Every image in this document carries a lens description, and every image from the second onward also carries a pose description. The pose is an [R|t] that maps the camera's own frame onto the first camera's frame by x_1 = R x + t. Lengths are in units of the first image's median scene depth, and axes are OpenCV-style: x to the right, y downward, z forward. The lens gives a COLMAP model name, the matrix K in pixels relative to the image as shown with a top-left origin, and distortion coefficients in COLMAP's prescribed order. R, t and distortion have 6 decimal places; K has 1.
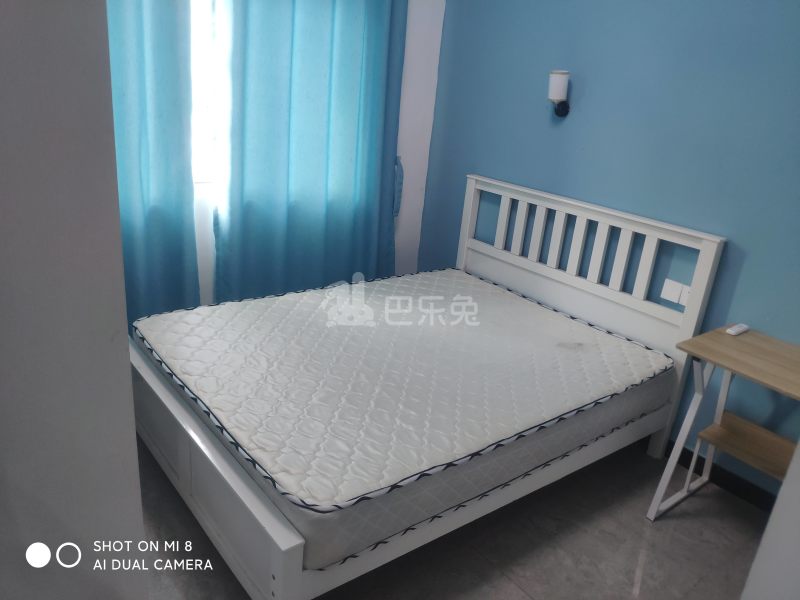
lens RADIAL K [[632.8, 0, 422.8], [0, 632.8, 300.2], [0, 0, 1]] dist [-0.031324, 0.004594]
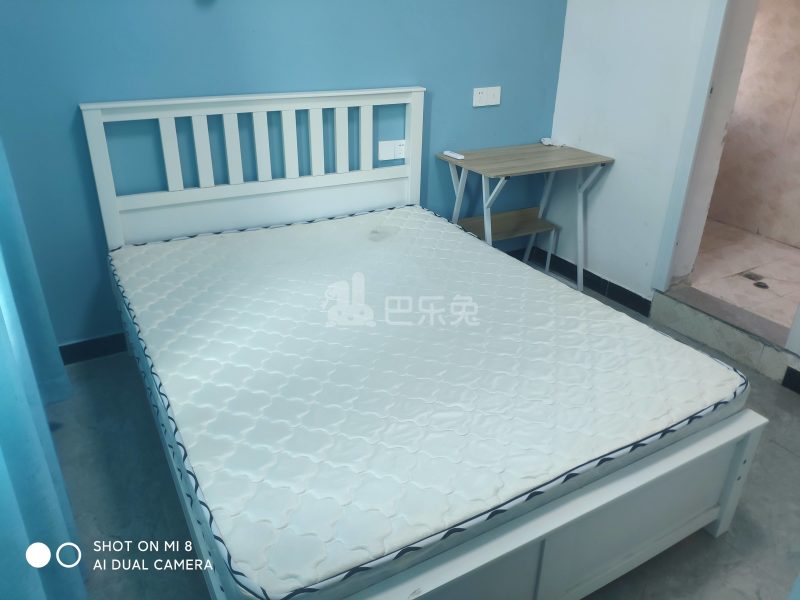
lens RADIAL K [[632.8, 0, 422.8], [0, 632.8, 300.2], [0, 0, 1]] dist [-0.031324, 0.004594]
pose [[0.148328, -0.509280, 0.847722, -0.572200], [0.305619, 0.838850, 0.450475, -0.238188], [-0.940529, 0.192262, 0.280071, 0.605473]]
